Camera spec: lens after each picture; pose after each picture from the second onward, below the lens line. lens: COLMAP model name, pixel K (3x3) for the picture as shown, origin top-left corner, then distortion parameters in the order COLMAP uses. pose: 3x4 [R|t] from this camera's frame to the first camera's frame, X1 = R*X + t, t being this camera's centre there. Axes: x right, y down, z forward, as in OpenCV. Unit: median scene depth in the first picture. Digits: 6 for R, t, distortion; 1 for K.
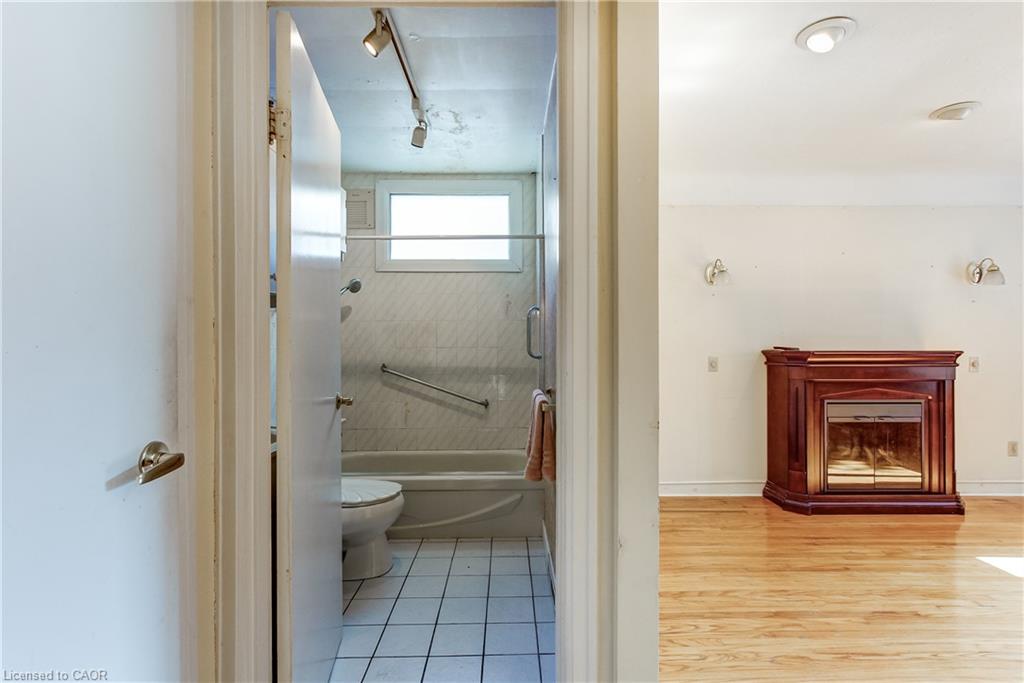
lens RADIAL K [[483.1, 0, 513.9], [0, 483.1, 330.7], [0, 0, 1]] dist [0.000784, 0.000706]
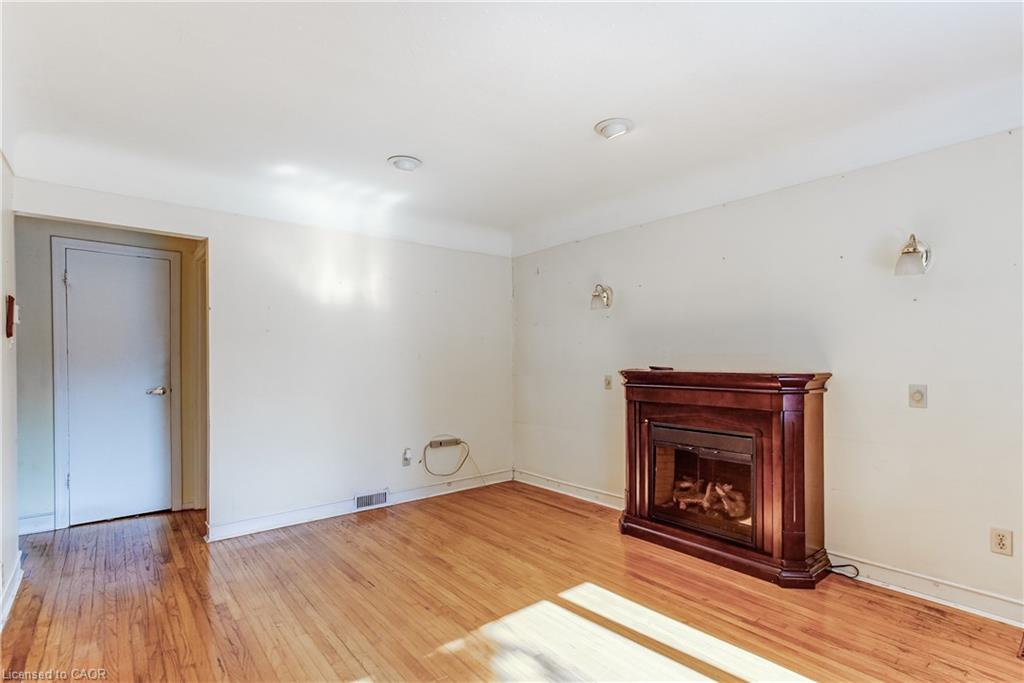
lens RADIAL K [[498.2, 0, 521.7], [0, 498.2, 363.4], [0, 0, 1]] dist [0.003003, 0.001243]
pose [[0.640216, 0.004835, -0.768180, 1.263276], [0.016911, 0.999649, 0.020386, 0.004403], [0.768009, -0.026042, 0.639910, 0.187571]]
